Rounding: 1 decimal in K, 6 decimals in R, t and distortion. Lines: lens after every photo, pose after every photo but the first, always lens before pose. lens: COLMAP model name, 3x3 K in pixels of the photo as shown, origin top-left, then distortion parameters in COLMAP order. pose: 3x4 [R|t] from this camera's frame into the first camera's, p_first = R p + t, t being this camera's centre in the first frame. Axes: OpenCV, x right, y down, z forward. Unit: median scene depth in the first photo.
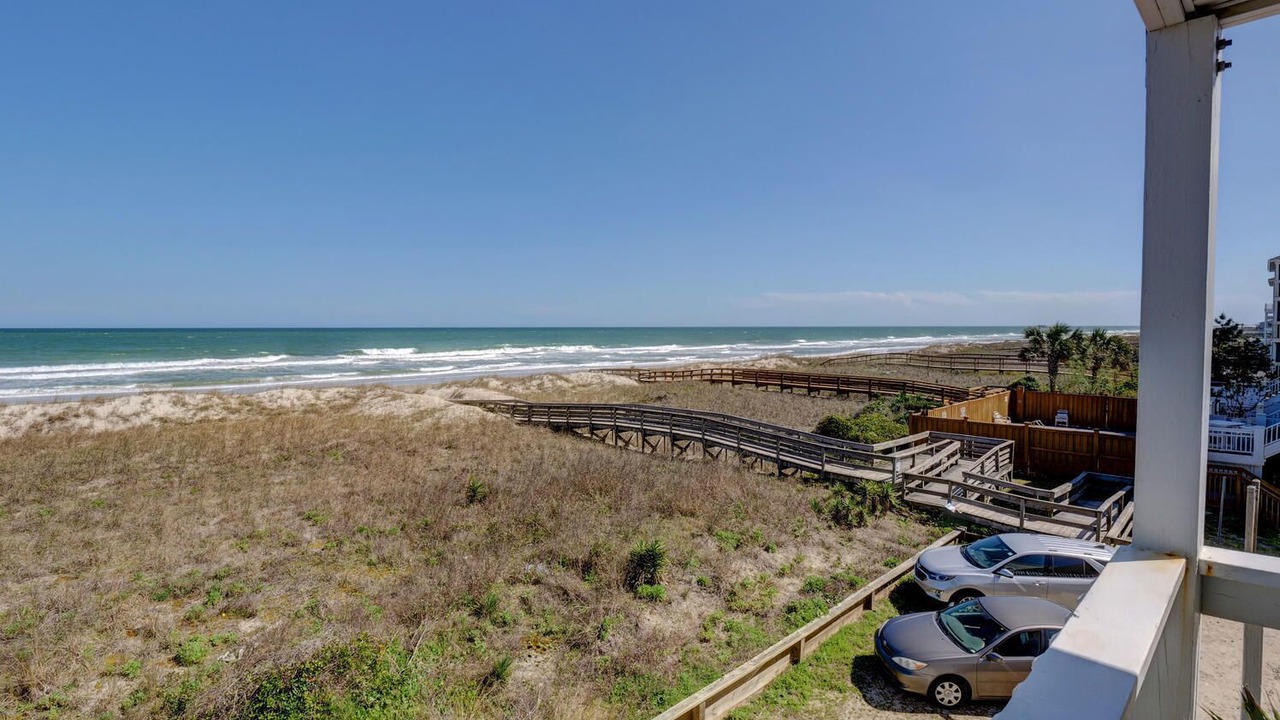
lens RADIAL K [[633.3, 0, 640.0], [0, 633.3, 360.0], [0, 0, 1]] dist [-0.001443, -0.000121]
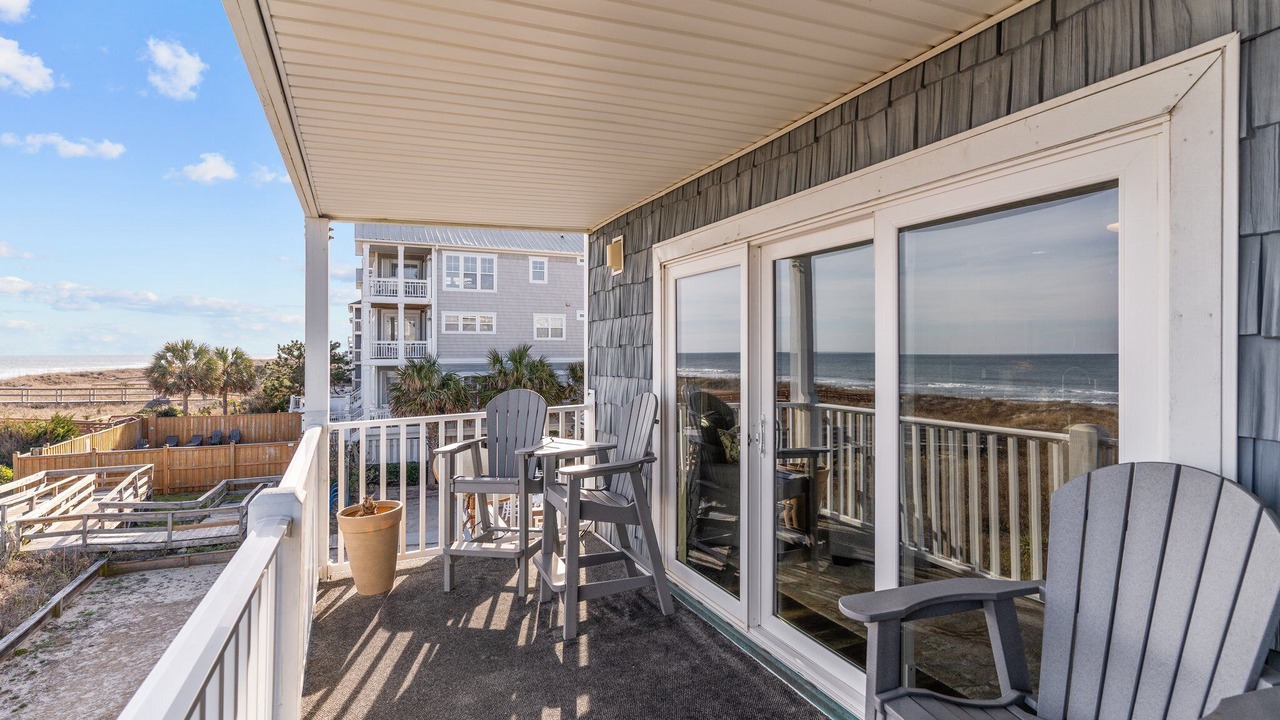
lens RADIAL K [[614.1, 0, 635.2], [0, 614.1, 360.6], [0, 0, 1]] dist [0.003550, -0.000166]
pose [[0.338476, 0.008699, 0.940935, -0.079466], [0.034727, 0.999161, -0.021729, 0.006009], [-0.940334, 0.040030, 0.337890, -0.076642]]
